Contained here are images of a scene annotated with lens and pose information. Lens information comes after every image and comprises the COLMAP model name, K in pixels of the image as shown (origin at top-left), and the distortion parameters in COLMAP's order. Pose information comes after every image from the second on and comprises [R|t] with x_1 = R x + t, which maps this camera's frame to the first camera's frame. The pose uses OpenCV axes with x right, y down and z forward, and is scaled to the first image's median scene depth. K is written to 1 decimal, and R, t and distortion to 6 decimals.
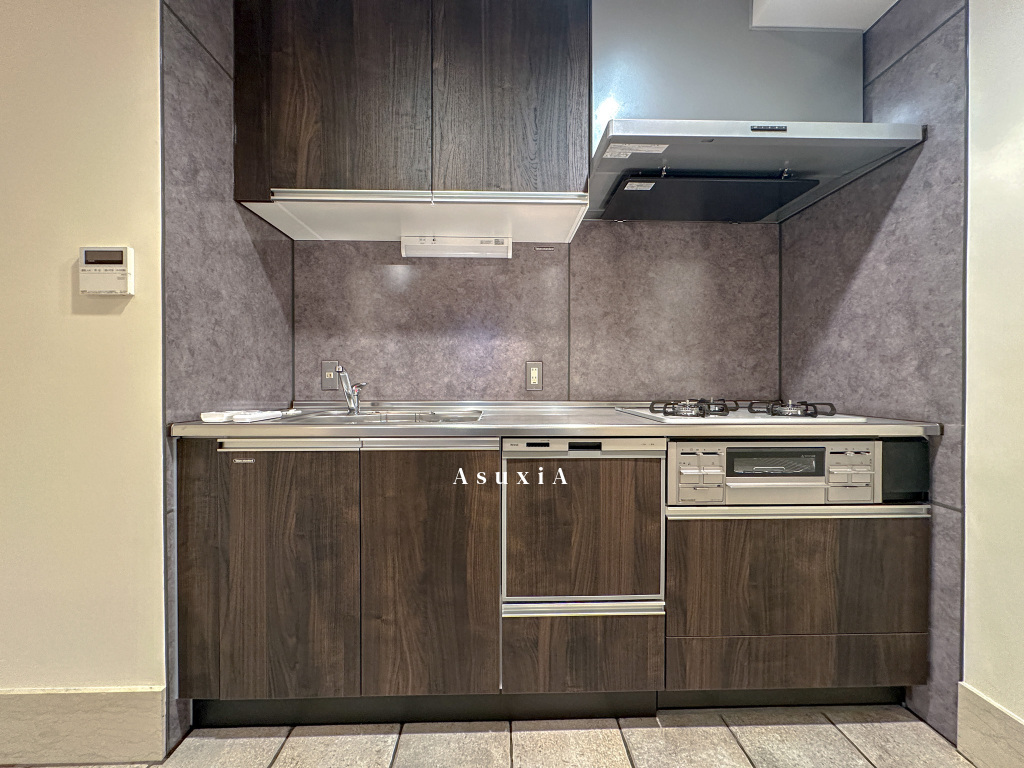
lens RADIAL K [[406.7, 0, 512.0], [0, 406.7, 384.0], [0, 0, 1]] dist [-0.002869, 0.000571]
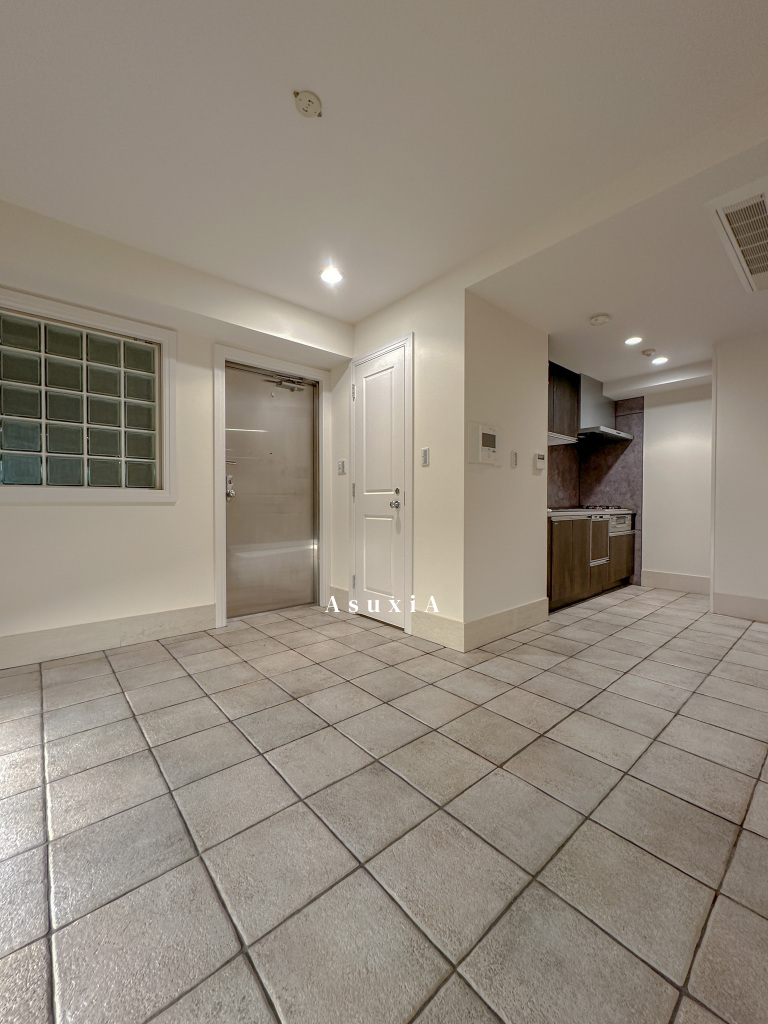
lens RADIAL K [[406.7, 0, 384.3], [0, 406.7, 510.3], [0, 0, 1]] dist [-0.002869, 0.000571]
pose [[0.774616, -0.010713, 0.632341, -3.223867], [0.003818, 0.999918, 0.012264, 0.036249], [-0.632420, -0.007085, 0.774593, -0.523595]]
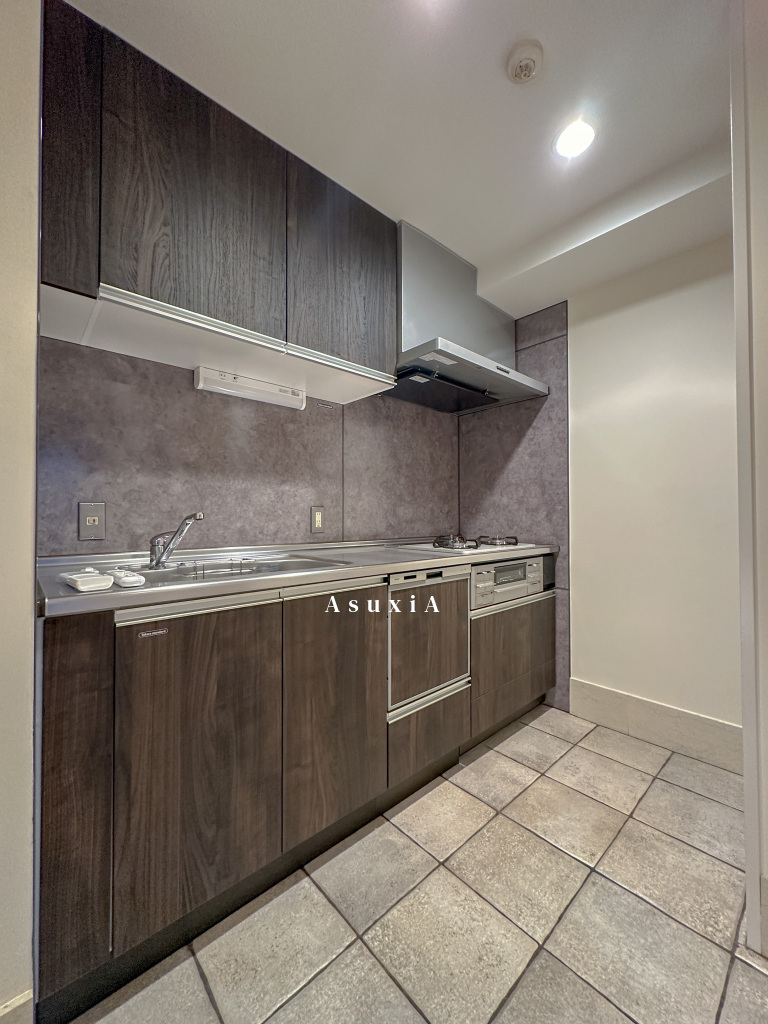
lens RADIAL K [[406.7, 0, 384.3], [0, 406.7, 510.3], [0, 0, 1]] dist [-0.002869, 0.000571]
pose [[0.759031, 0.008259, 0.651003, -0.734067], [0.007222, 0.999751, -0.021103, -0.029861], [-0.651015, 0.020719, 0.758782, 0.074611]]
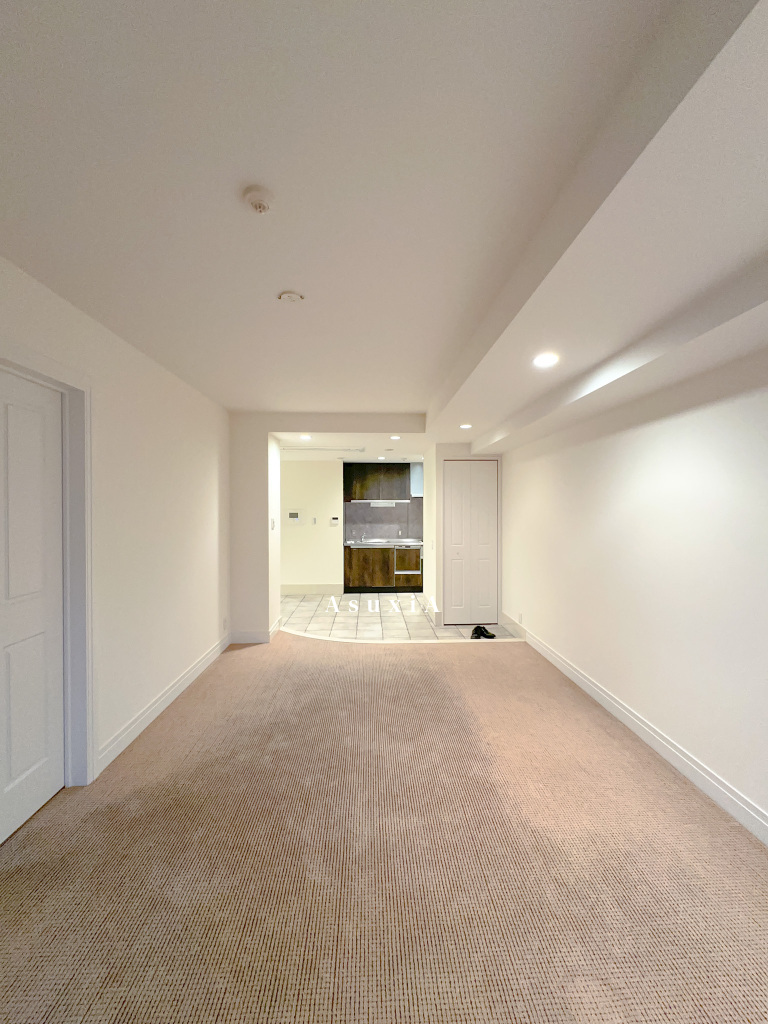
lens RADIAL K [[406.7, 0, 384.3], [0, 406.7, 510.3], [0, 0, 1]] dist [-0.002869, 0.000571]
pose [[0.999909, 0.001682, 0.013402, -0.244086], [-0.001695, 0.999998, 0.000943, -0.379350], [-0.013401, -0.000966, 0.999910, -4.746351]]
